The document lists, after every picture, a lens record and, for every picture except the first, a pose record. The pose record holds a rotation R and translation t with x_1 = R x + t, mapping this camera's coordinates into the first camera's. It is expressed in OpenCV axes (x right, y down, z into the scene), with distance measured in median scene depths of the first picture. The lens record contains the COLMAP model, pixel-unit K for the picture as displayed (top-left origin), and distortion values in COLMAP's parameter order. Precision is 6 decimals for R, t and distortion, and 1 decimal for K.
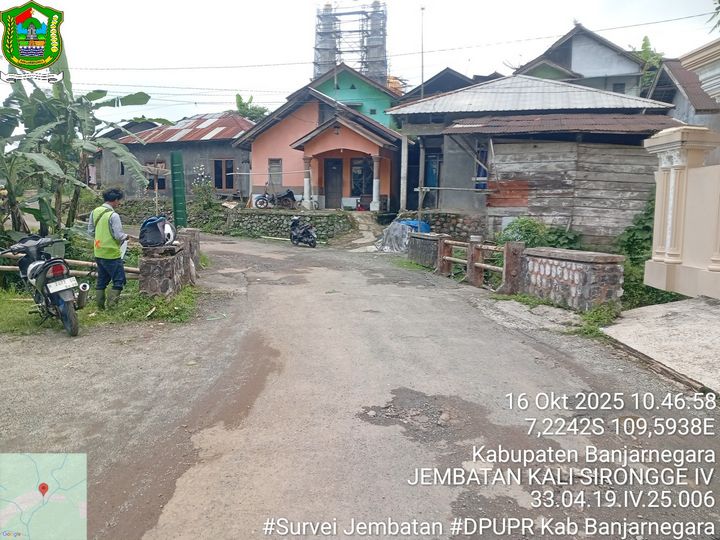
lens RADIAL K [[551.3, 0, 357.6], [0, 551.3, 270.3], [0, 0, 1]] dist [0.101669, -0.213664]
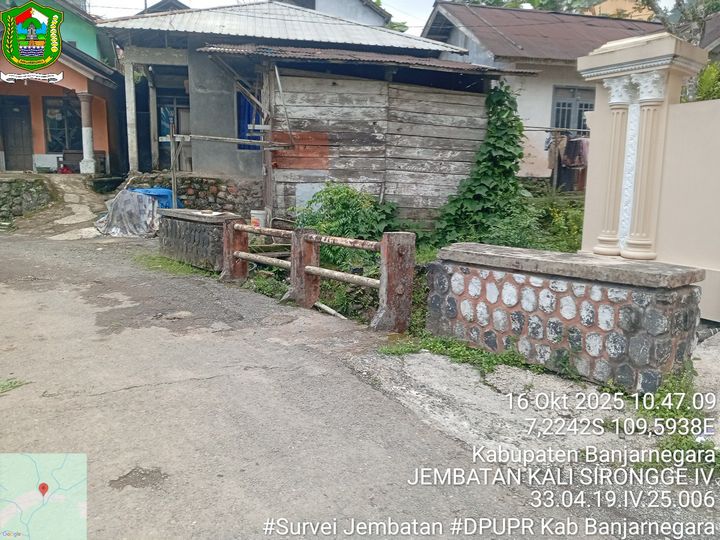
lens RADIAL K [[551.3, 0, 357.6], [0, 551.3, 270.3], [0, 0, 1]] dist [0.101669, -0.213664]
pose [[0.884309, -0.077094, 0.460494, -0.001709], [0.048088, 0.996068, 0.074411, -0.035716], [-0.464420, -0.043658, 0.884538, 0.344286]]
